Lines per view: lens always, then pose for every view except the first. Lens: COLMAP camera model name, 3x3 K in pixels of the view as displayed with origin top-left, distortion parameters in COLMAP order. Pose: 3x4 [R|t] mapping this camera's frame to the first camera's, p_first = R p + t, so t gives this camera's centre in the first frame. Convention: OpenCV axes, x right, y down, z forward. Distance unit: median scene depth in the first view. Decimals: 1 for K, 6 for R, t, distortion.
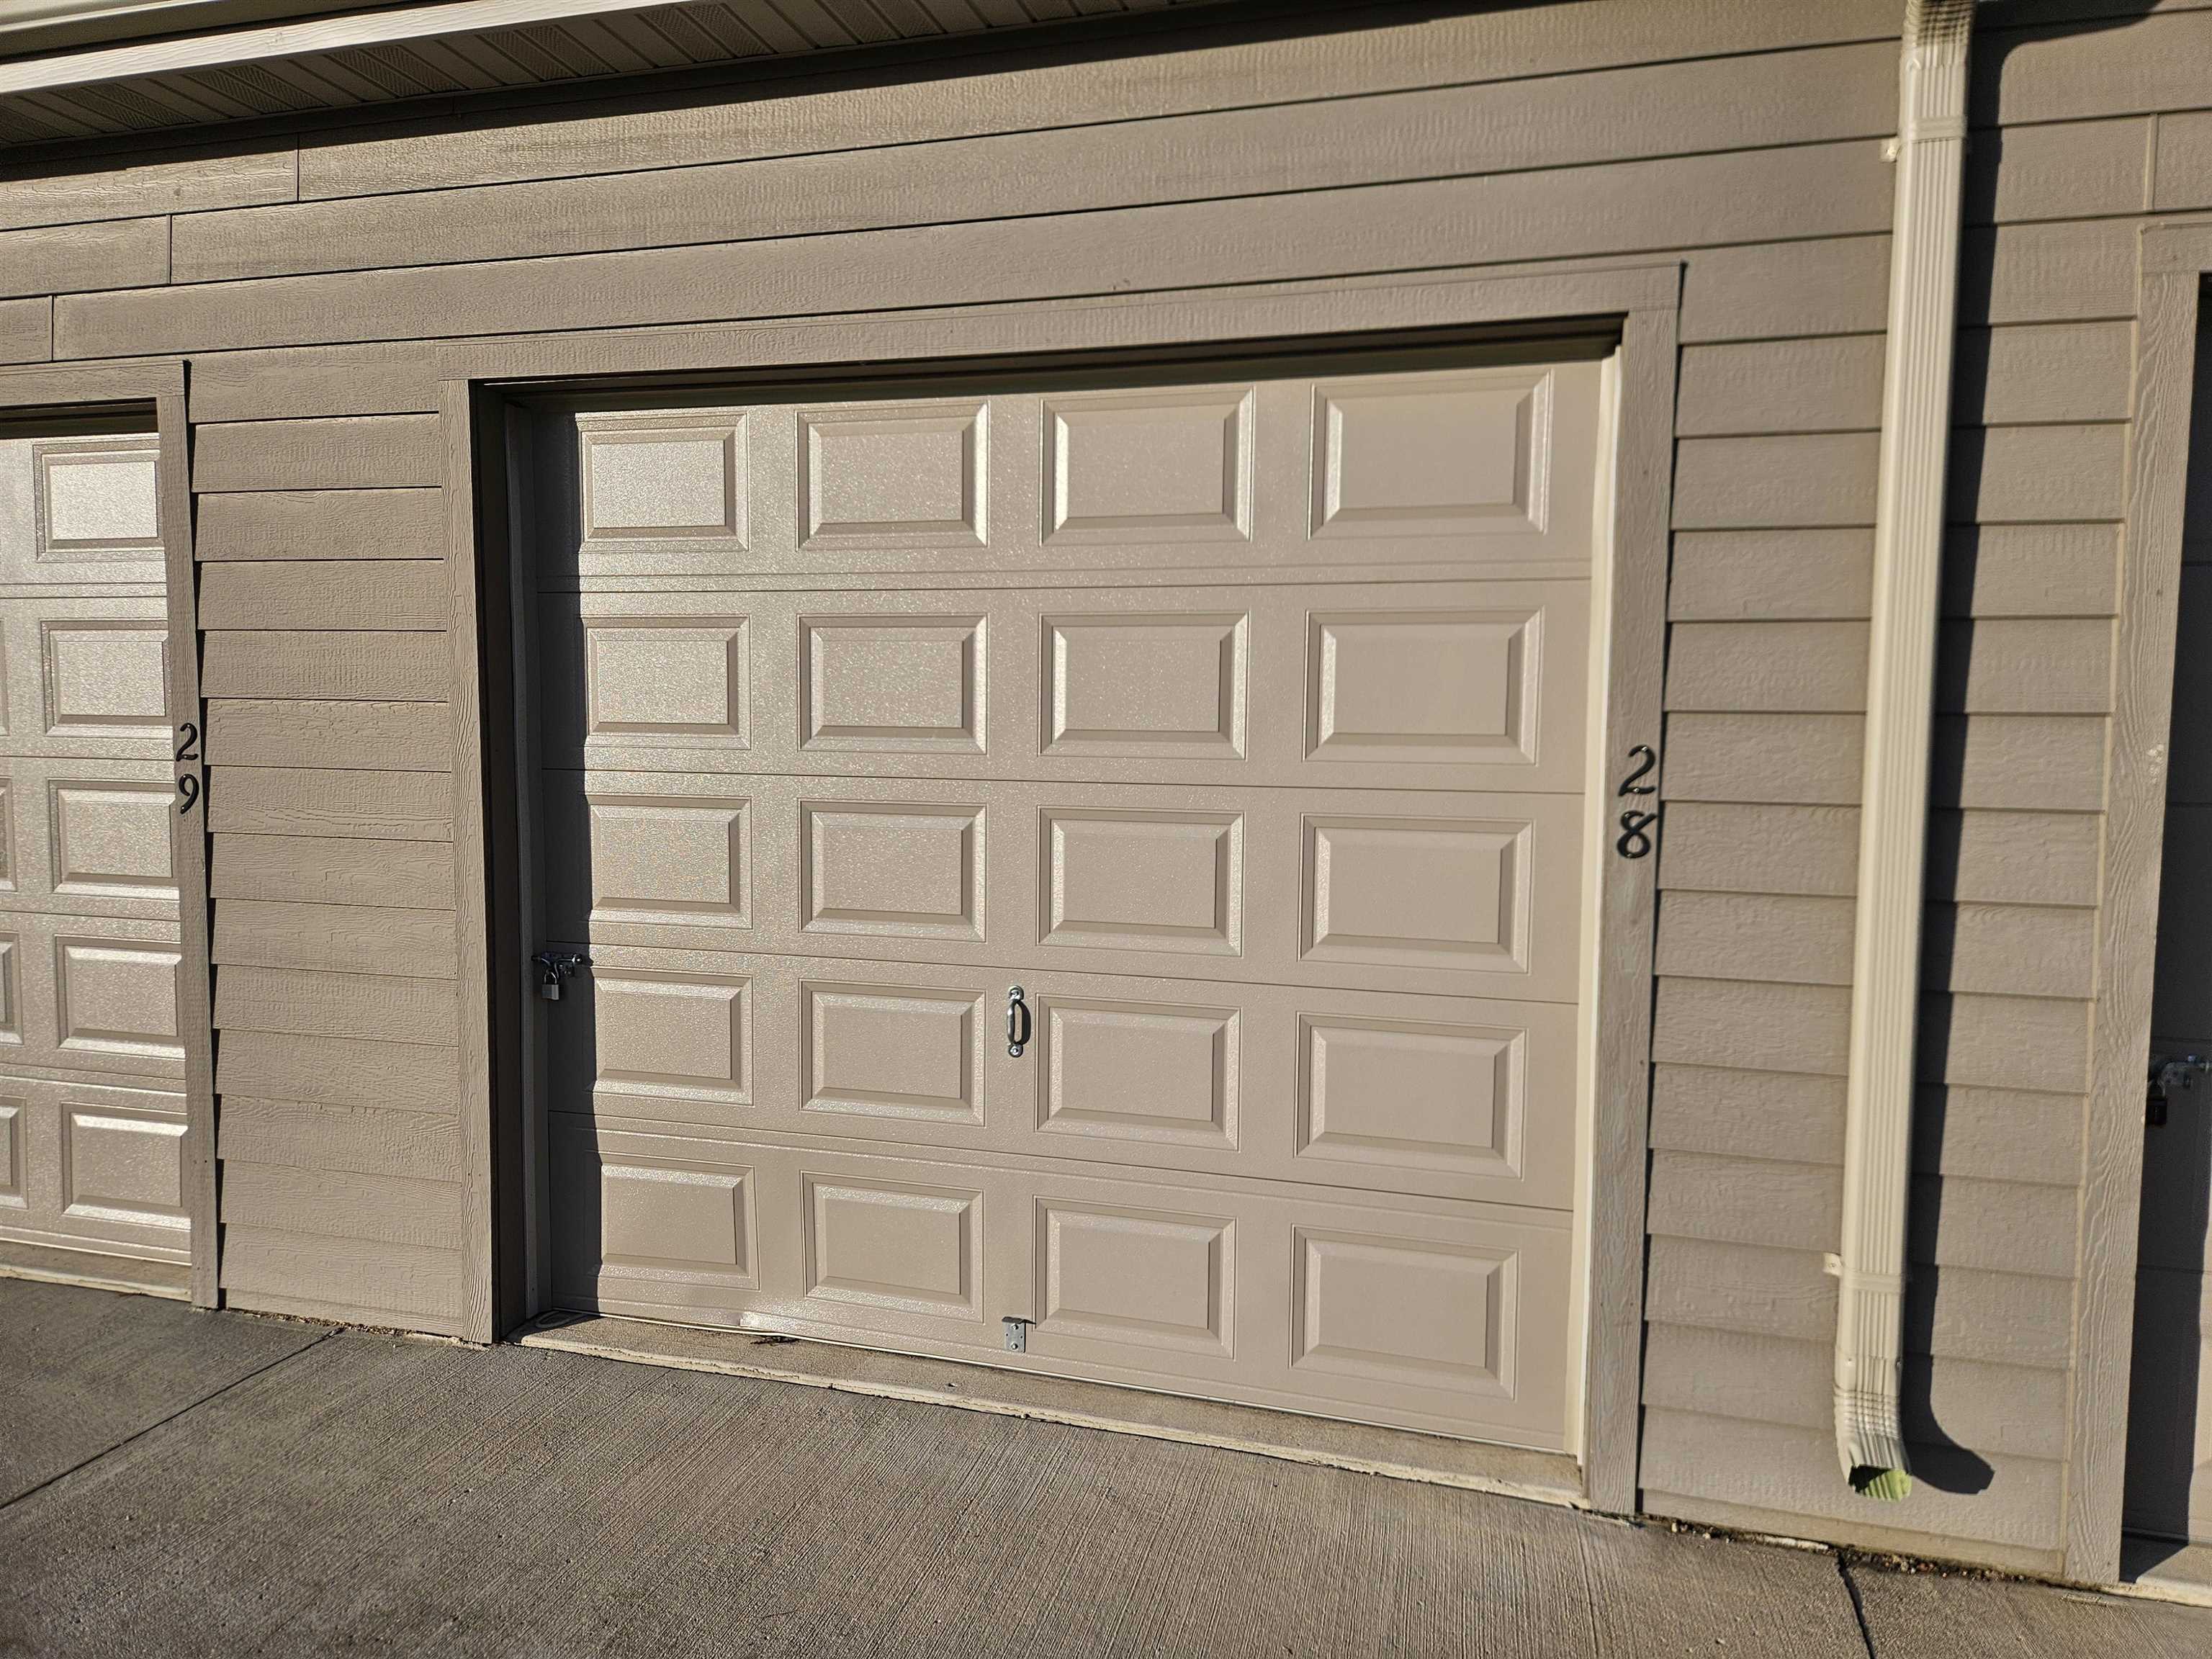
lens RADIAL K [[1543.8, 0, 1103.1], [0, 1543.8, 881.3], [0, 0, 1]] dist [0.052406, -0.049602]
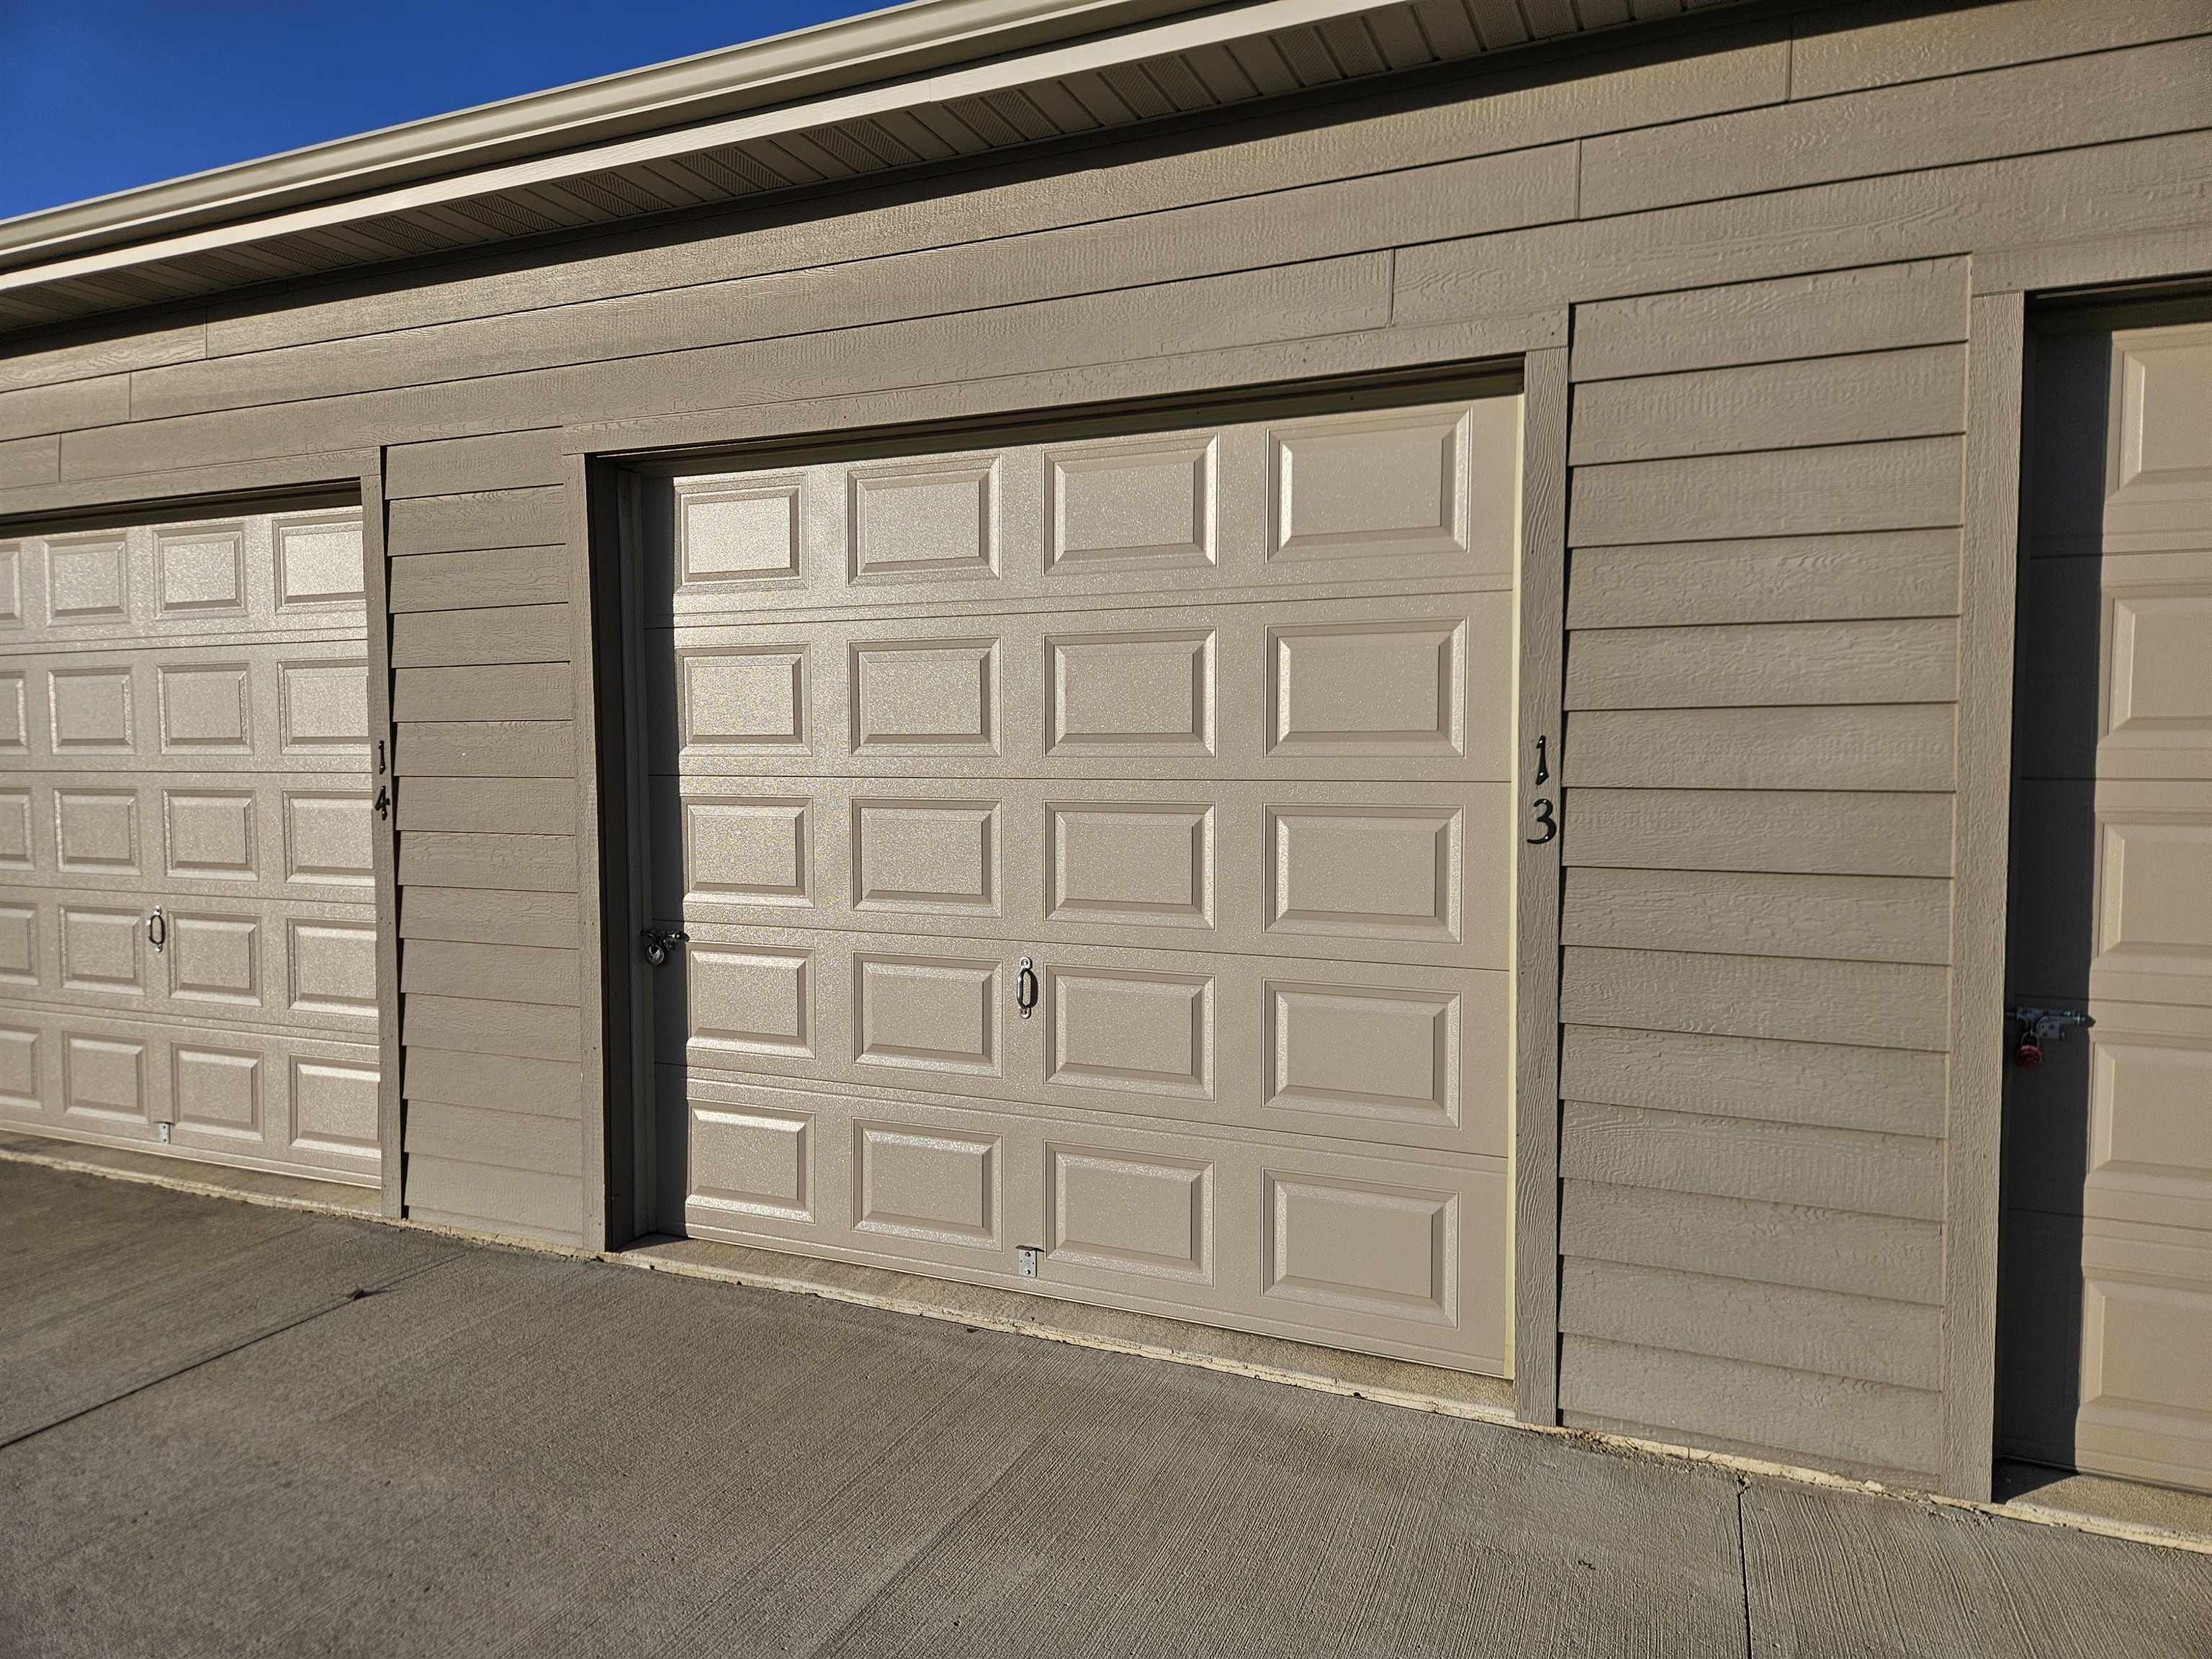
lens RADIAL K [[1426.1, 0, 1137.6], [0, 1426.1, 831.0], [0, 0, 1]] dist [0.025584, -0.000693]
pose [[0.992304, -0.011810, -0.123259, 0.152462], [0.008181, 0.999519, -0.029900, 0.006804], [0.123553, 0.028661, 0.991924, -0.045455]]
